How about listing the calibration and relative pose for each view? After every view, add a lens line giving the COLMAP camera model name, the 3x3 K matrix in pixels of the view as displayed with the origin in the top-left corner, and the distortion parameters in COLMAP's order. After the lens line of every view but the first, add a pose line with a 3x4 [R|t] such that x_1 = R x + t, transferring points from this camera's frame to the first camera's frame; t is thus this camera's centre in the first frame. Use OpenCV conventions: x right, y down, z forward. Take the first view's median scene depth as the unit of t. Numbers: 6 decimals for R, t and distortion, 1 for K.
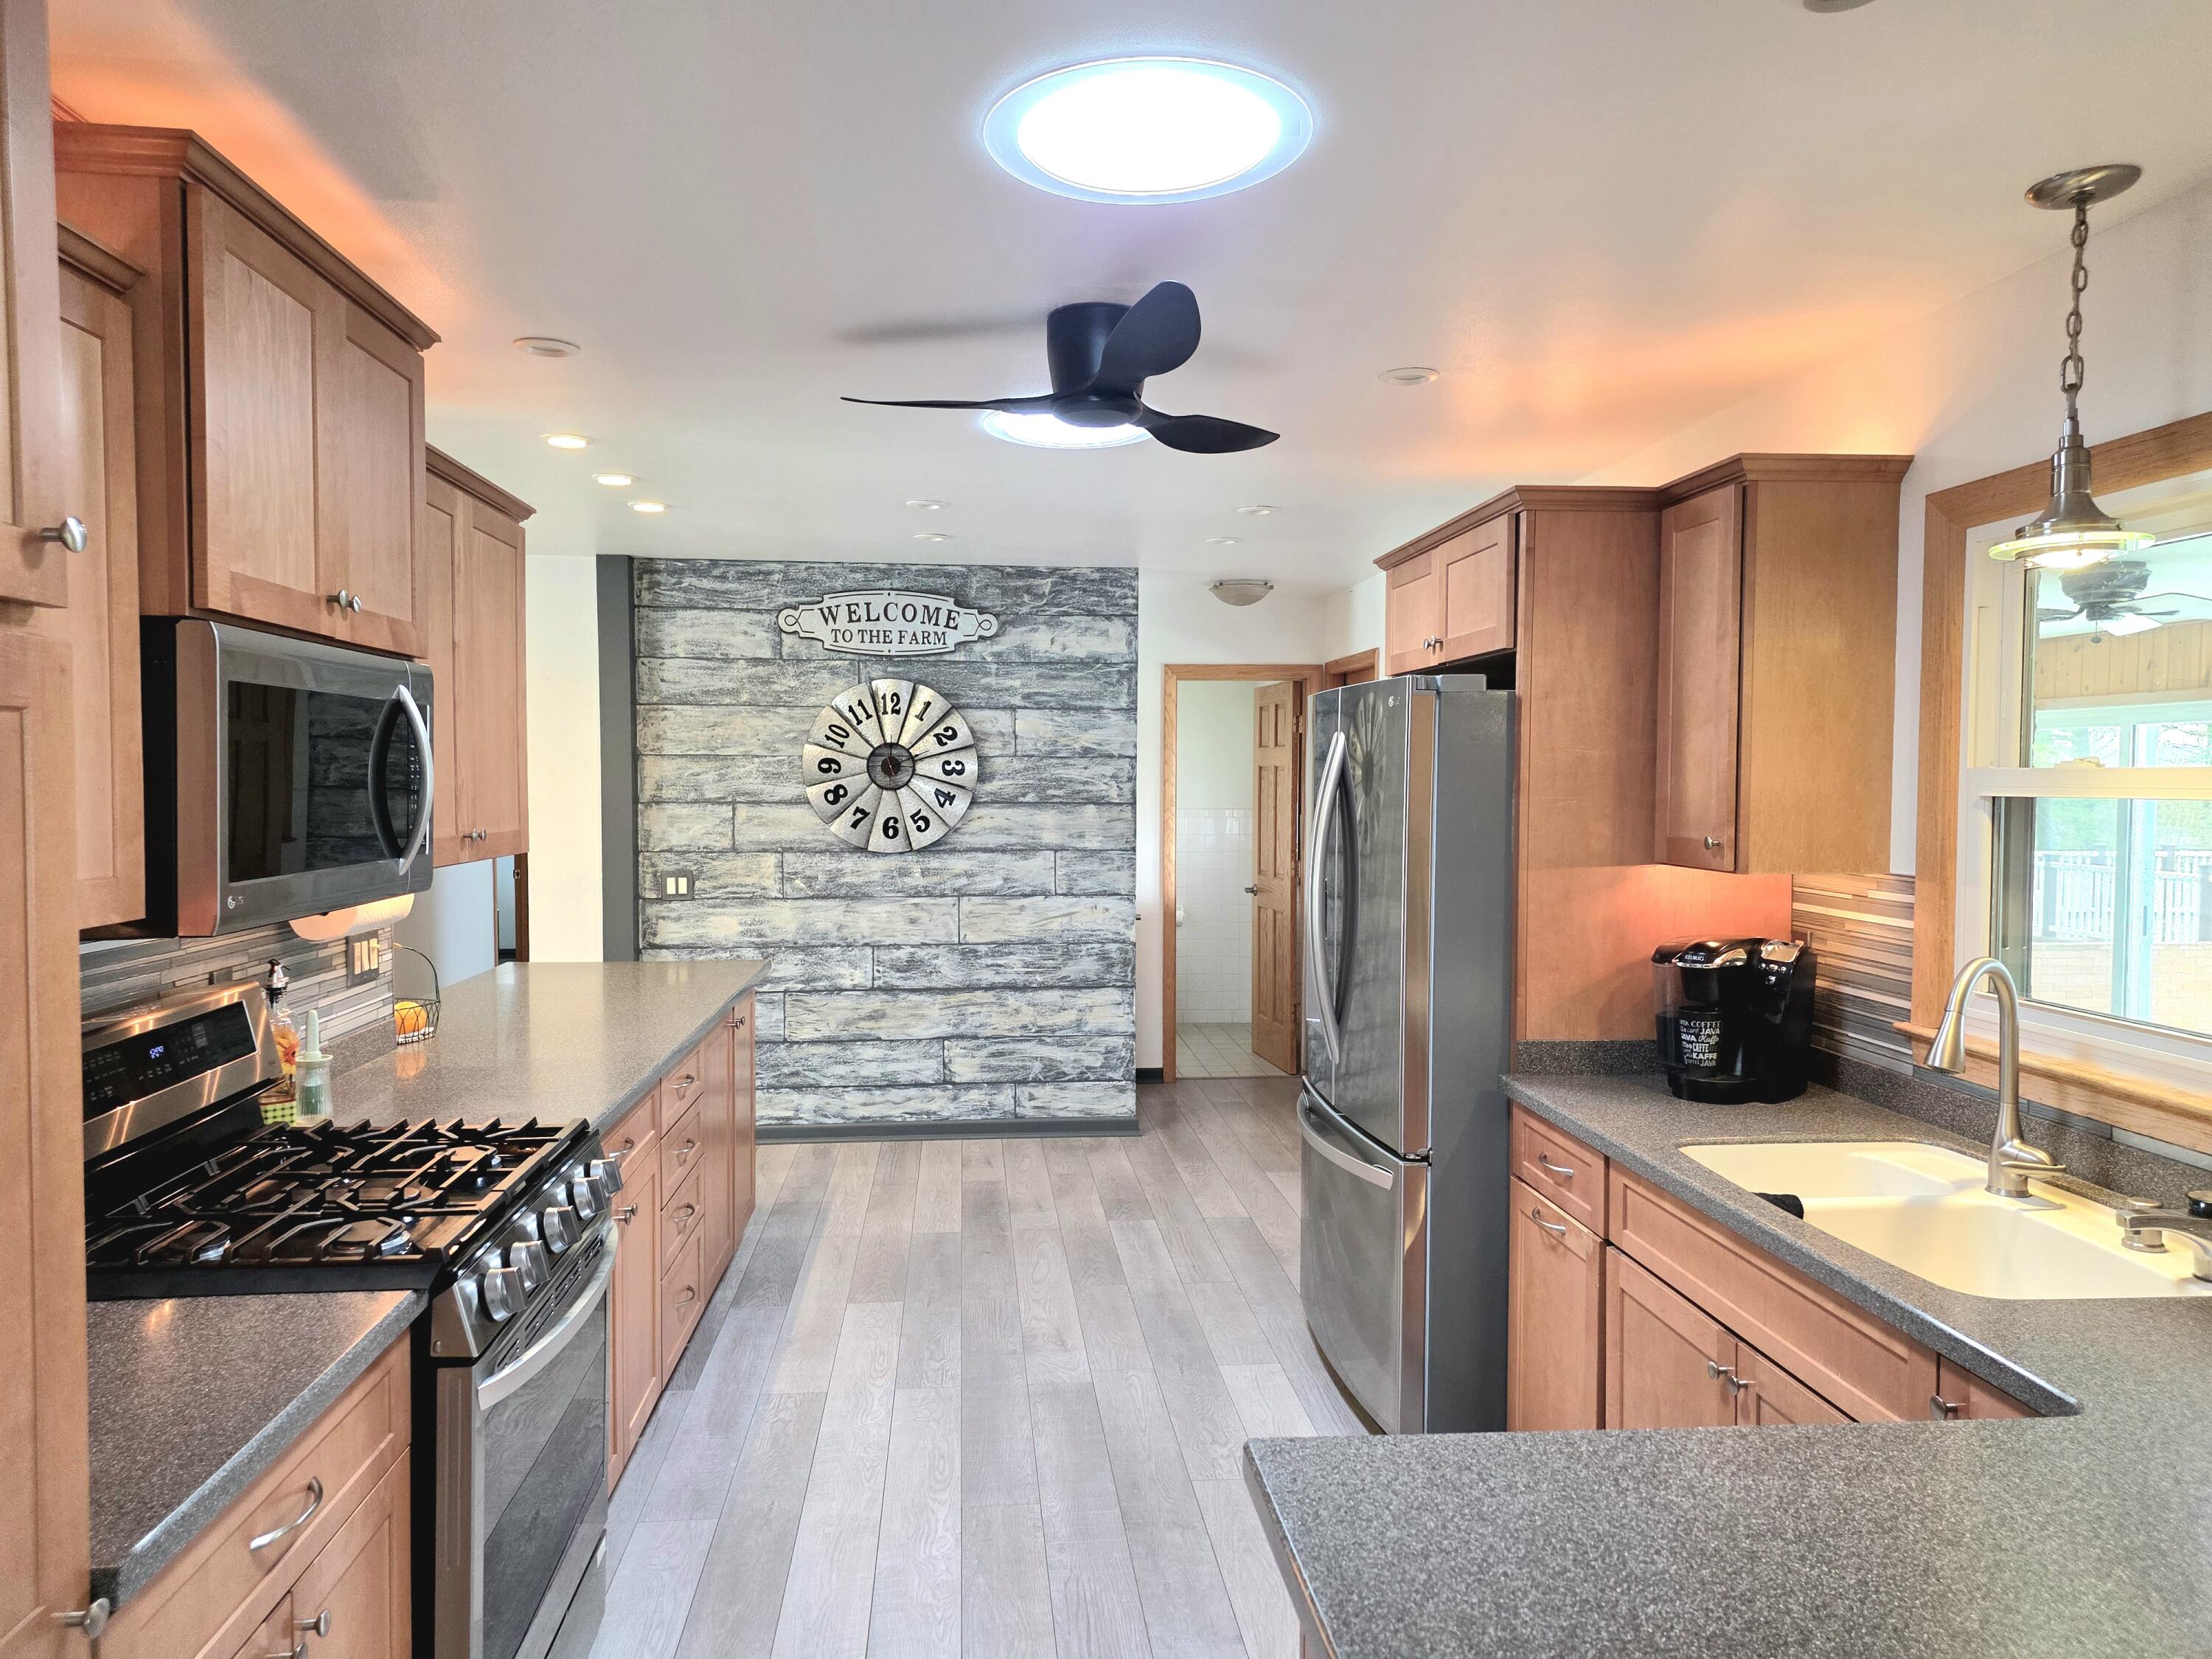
lens RADIAL K [[1475.7, 0, 1125.4], [0, 1475.7, 824.4], [0, 0, 1]] dist [0.055735, -0.024841]
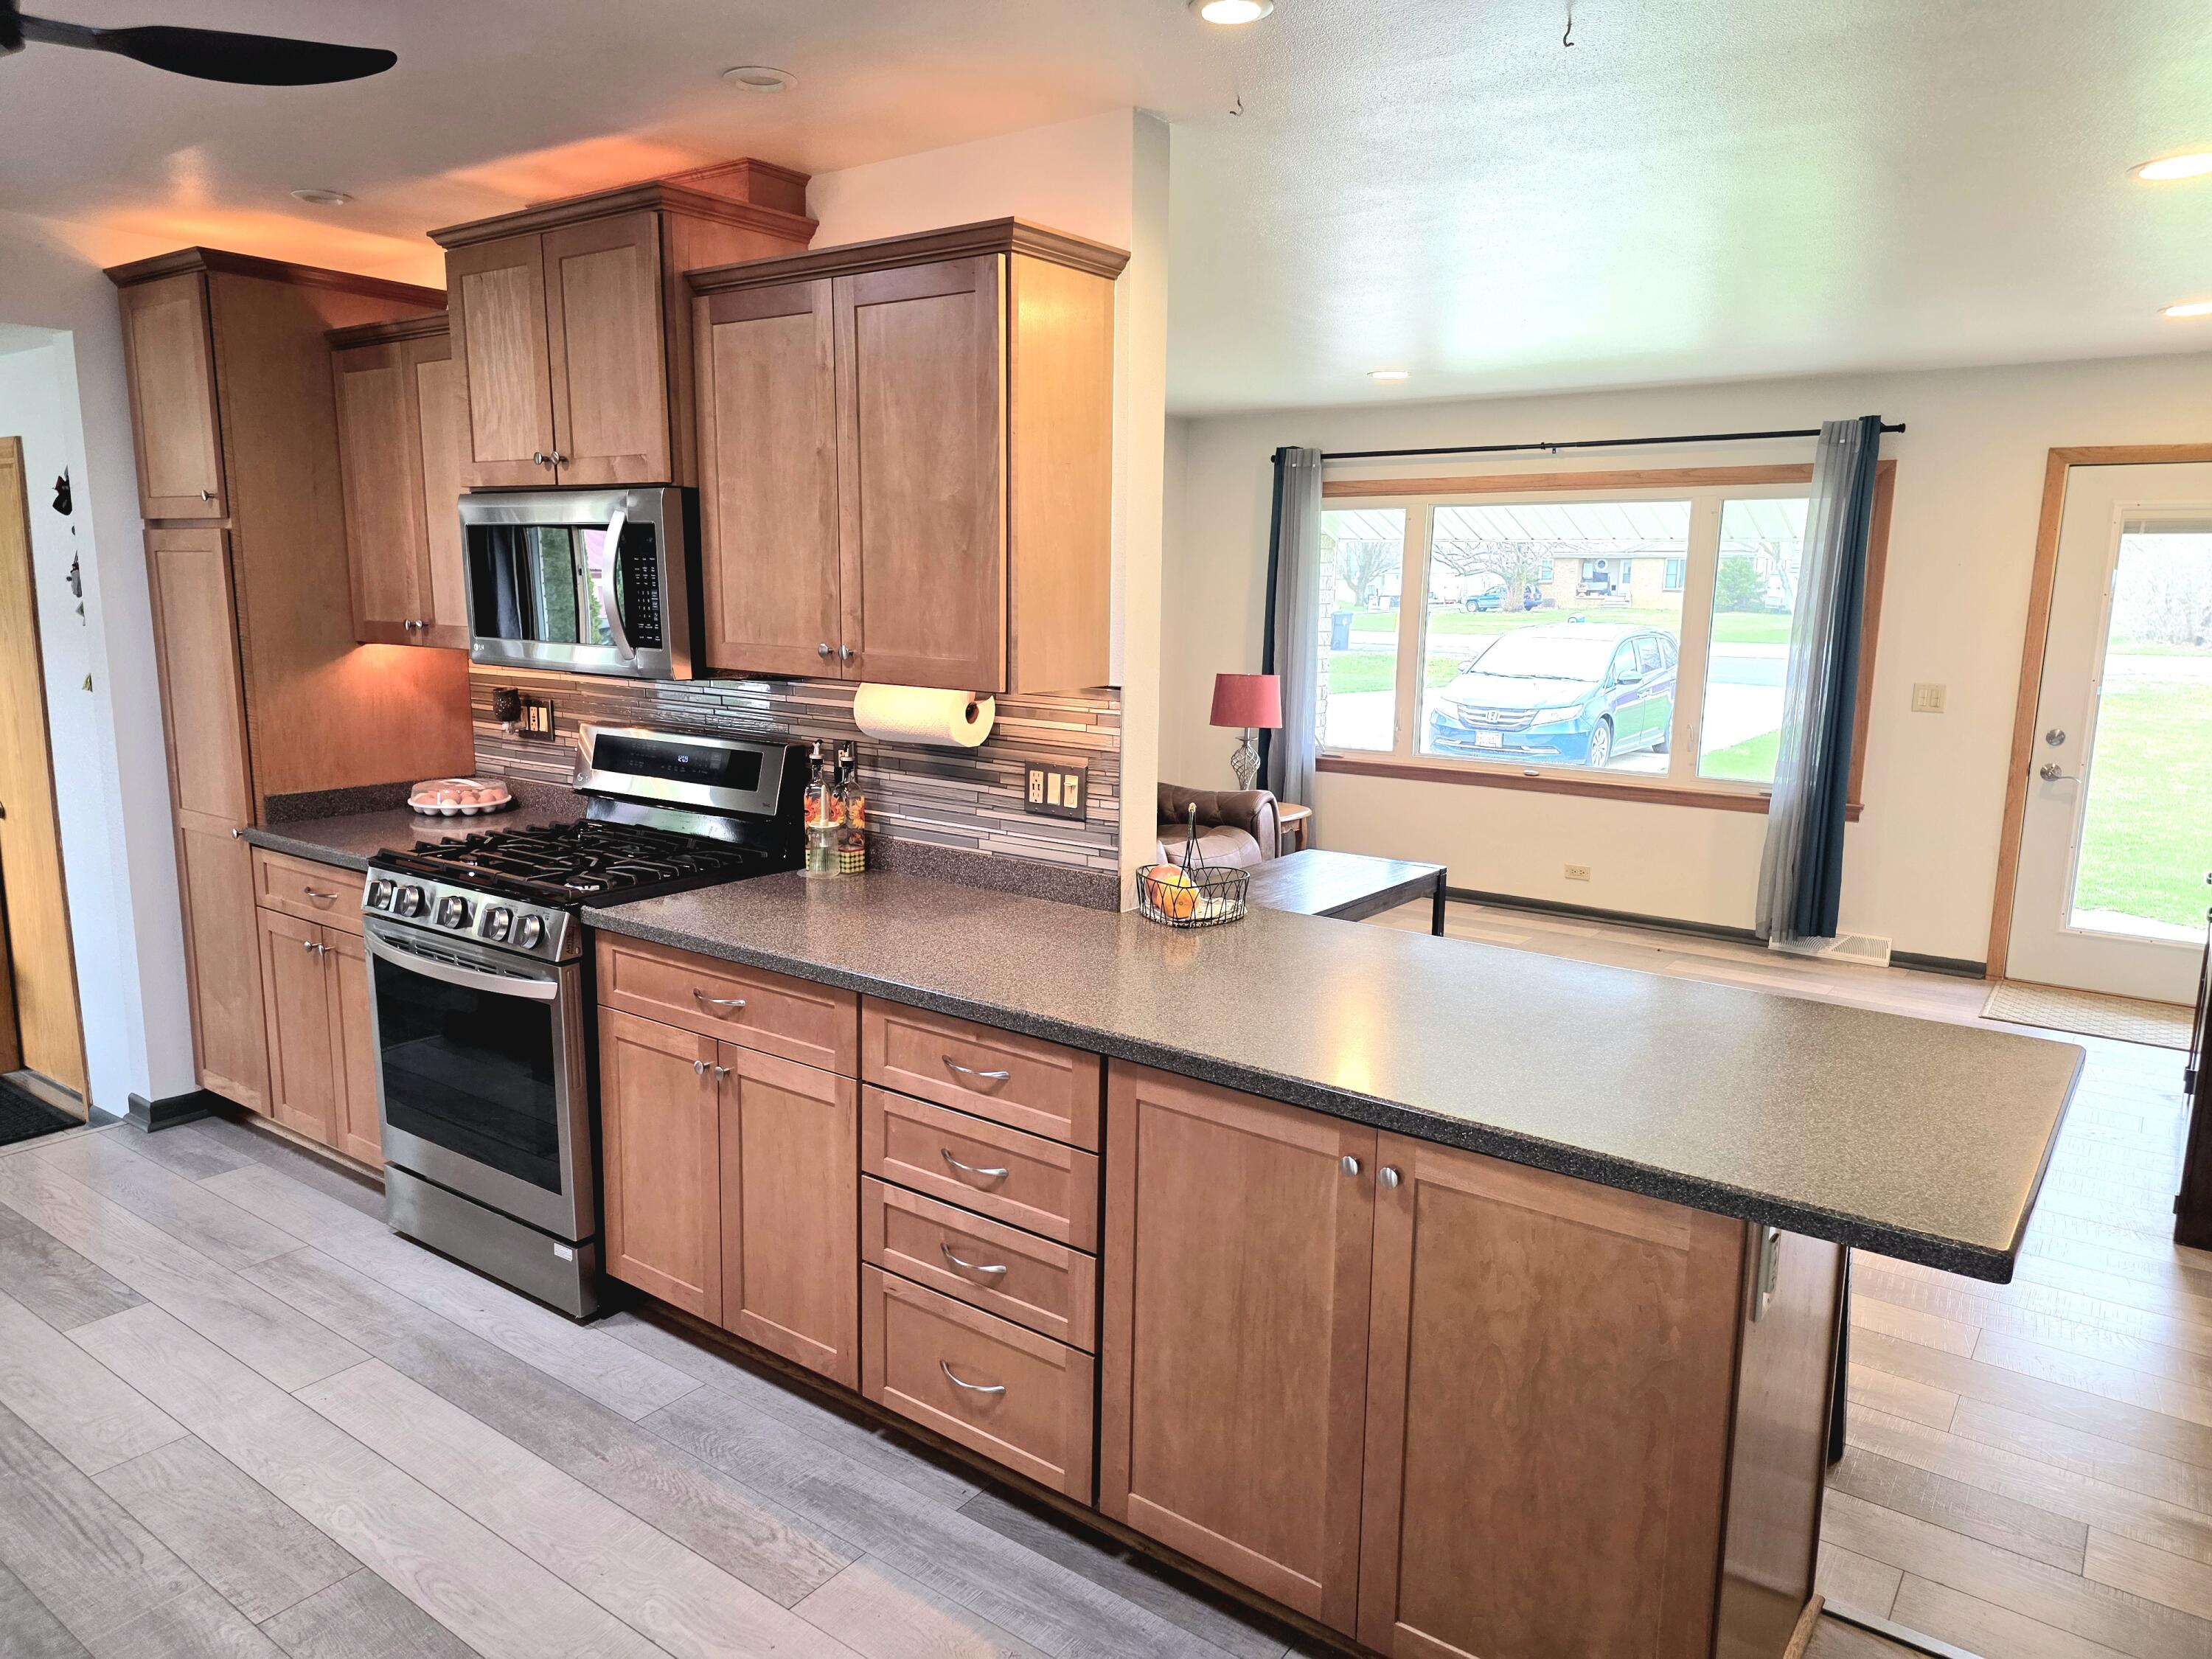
lens RADIAL K [[1475.7, 0, 1090.1], [0, 1475.7, 831.9], [0, 0, 1]] dist [0.055735, -0.024841]
pose [[-0.685689, 0.121354, -0.717707, 0.137993], [-0.036824, 0.978959, 0.200709, -0.072260], [0.726963, 0.164052, -0.666792, 1.672913]]
